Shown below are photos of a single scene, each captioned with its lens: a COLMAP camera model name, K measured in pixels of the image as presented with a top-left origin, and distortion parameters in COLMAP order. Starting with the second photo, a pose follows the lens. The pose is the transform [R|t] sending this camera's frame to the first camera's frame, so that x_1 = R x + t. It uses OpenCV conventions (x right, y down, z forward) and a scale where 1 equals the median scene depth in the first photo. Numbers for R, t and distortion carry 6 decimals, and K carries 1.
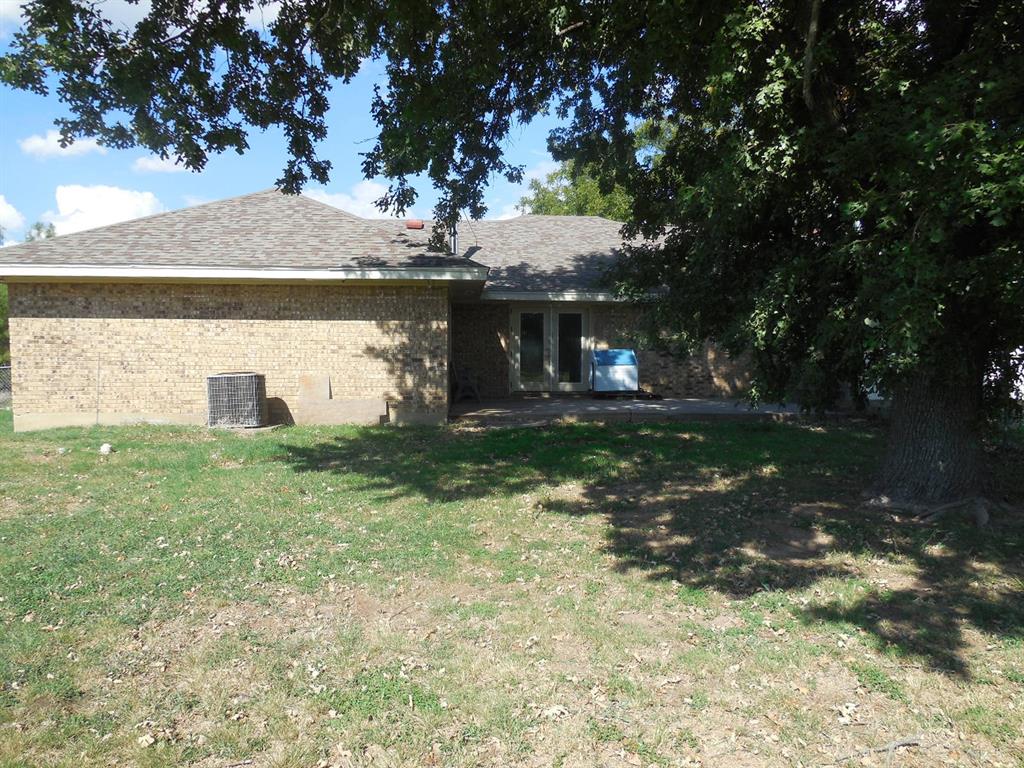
lens RADIAL K [[754.4, 0, 512.0], [0, 754.4, 381.8], [0, 0, 1]] dist [-0.062985, 0.018391]
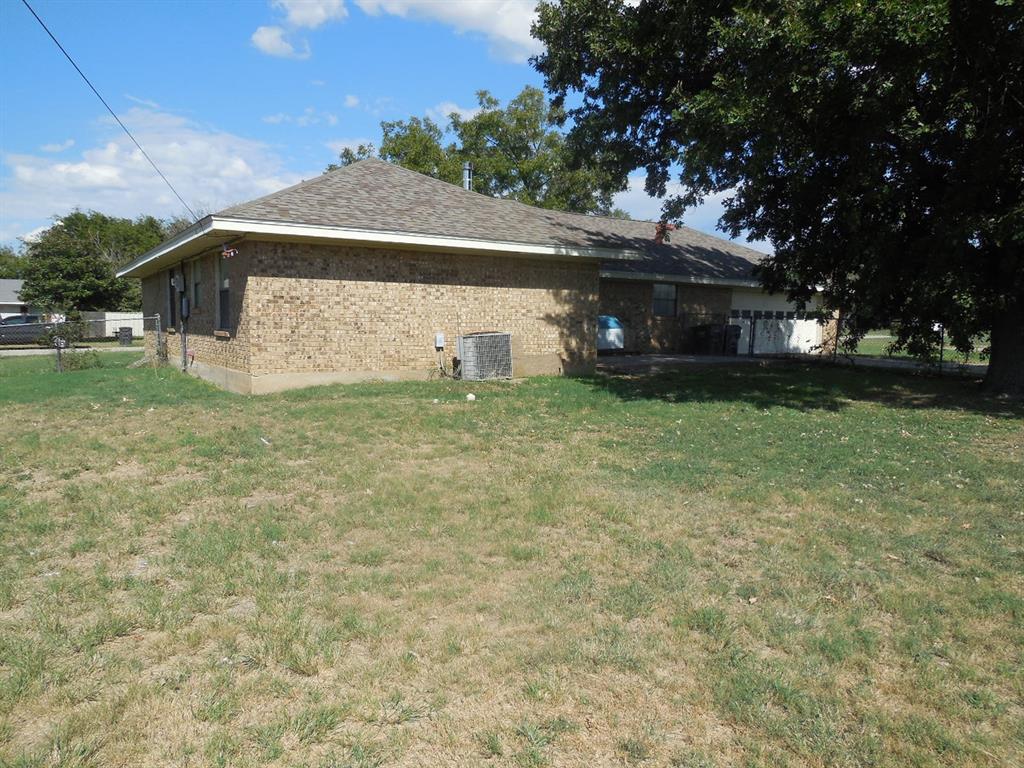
lens RADIAL K [[754.4, 0, 512.4], [0, 754.4, 384.4], [0, 0, 1]] dist [-0.062985, 0.018391]
pose [[0.882853, -0.032885, 0.468497, -0.831492], [0.012061, 0.998804, 0.047381, 0.012655], [-0.469495, -0.036180, 0.882194, -0.039745]]
